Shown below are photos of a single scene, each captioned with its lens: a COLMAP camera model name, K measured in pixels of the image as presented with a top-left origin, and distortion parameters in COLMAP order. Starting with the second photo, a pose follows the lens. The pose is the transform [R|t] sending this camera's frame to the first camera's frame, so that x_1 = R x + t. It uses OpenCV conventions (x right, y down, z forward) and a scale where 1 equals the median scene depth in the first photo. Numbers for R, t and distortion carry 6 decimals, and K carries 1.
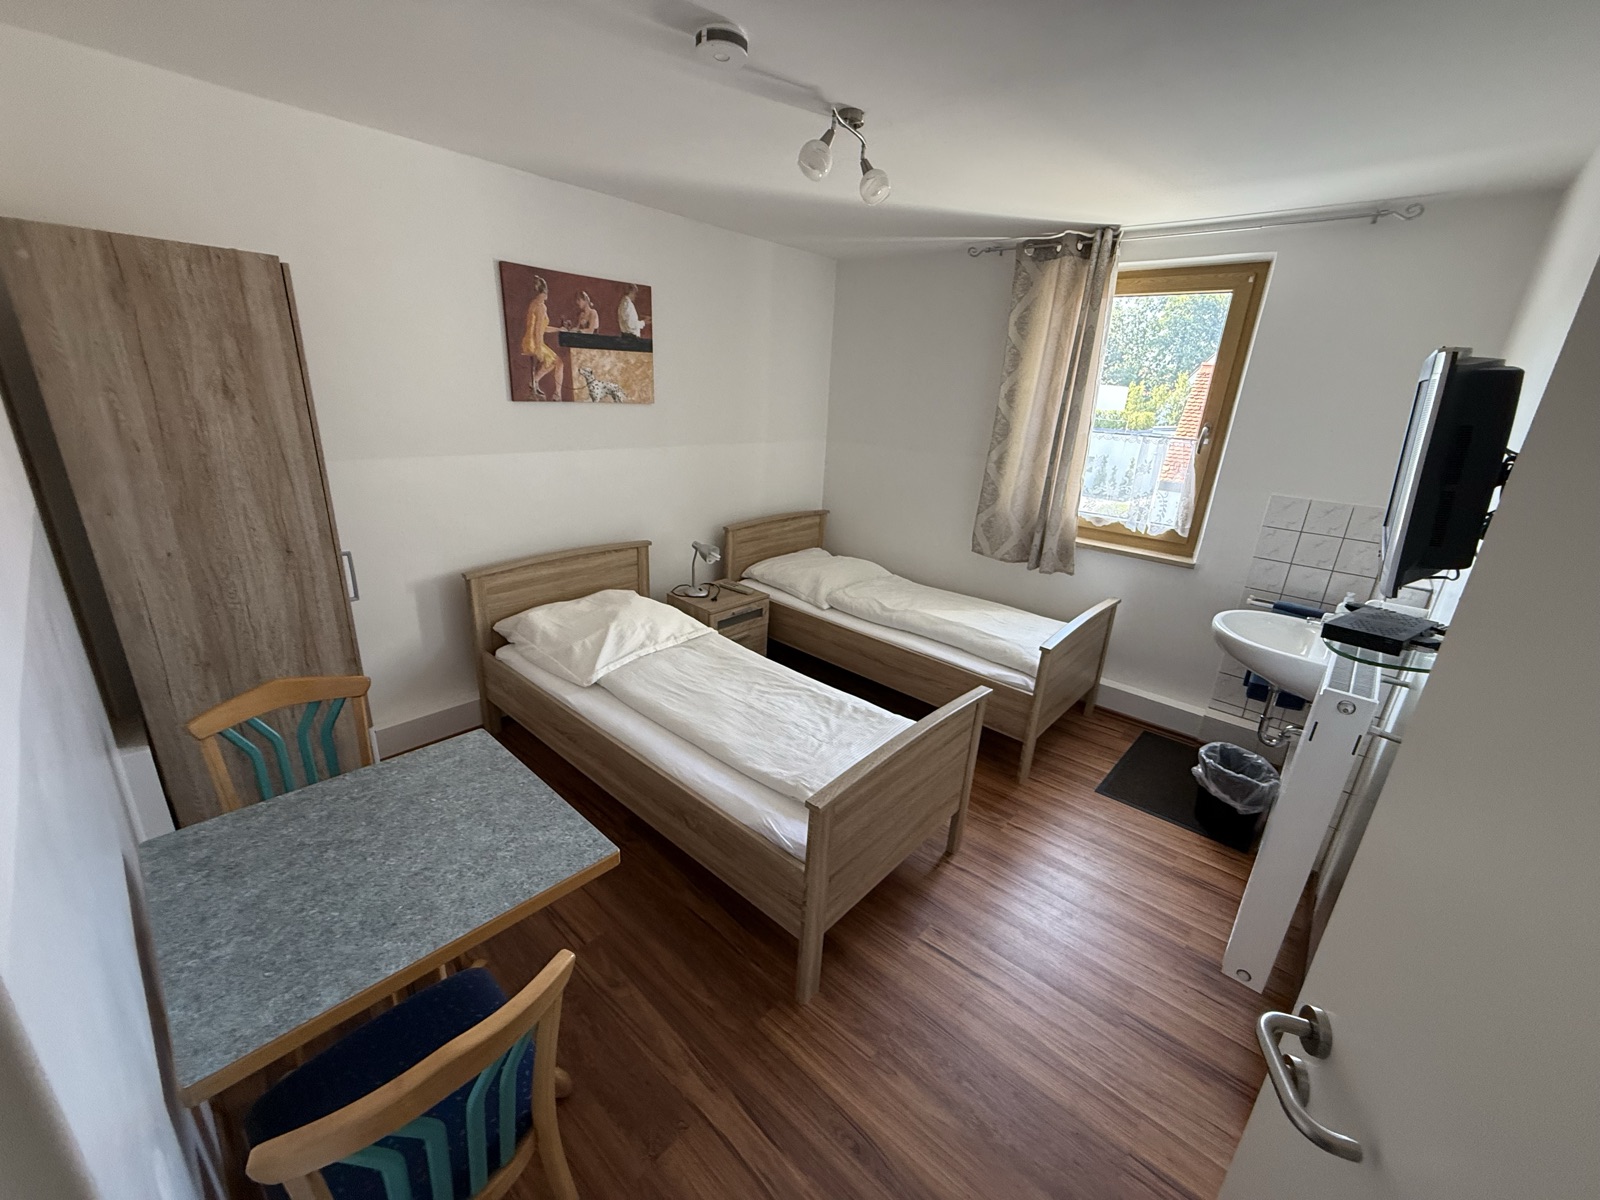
lens RADIAL K [[638.8, 0, 796.2], [0, 638.8, 601.0], [0, 0, 1]] dist [0.002696, 0.000765]
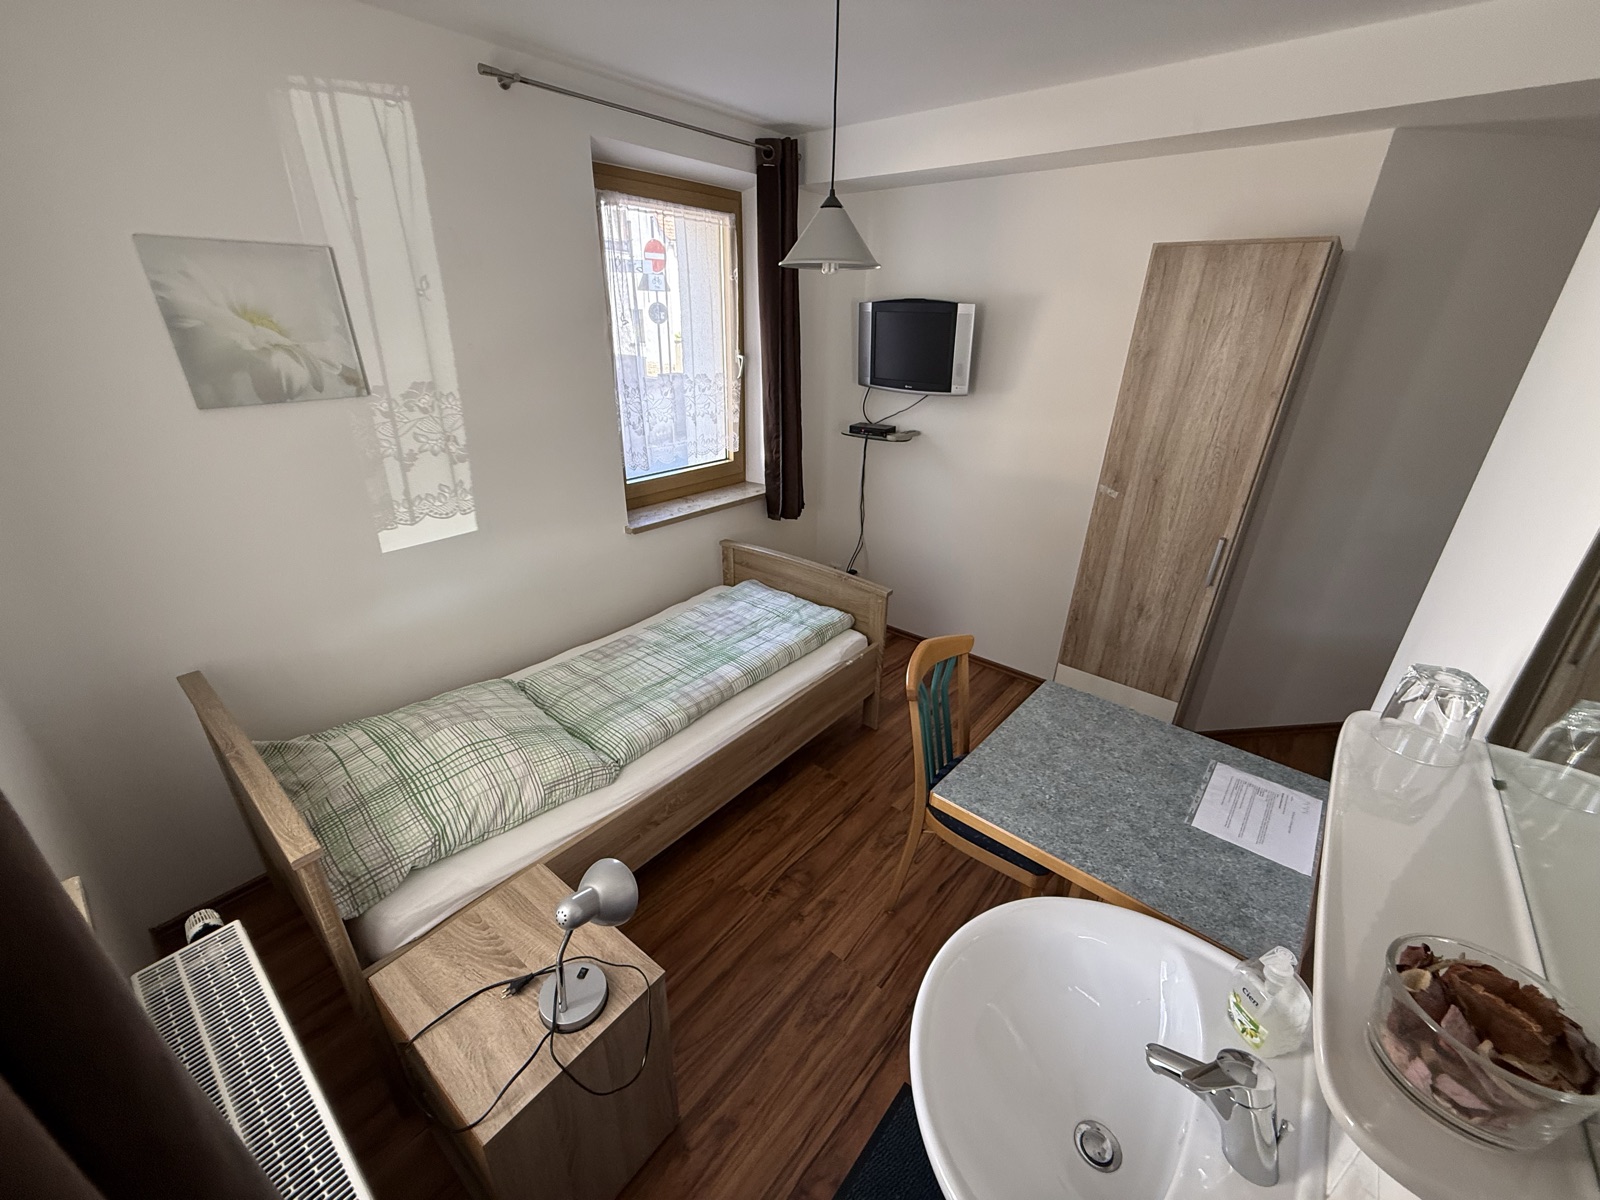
lens RADIAL K [[638.8, 0, 798.7], [0, 638.8, 604.7], [0, 0, 1]] dist [0.002696, 0.000765]
pose [[-0.017753, -0.456098, 0.889753, -1.440779], [0.312821, 0.842683, 0.438211, -0.536912], [-0.949646, 0.286113, 0.127717, 1.282036]]
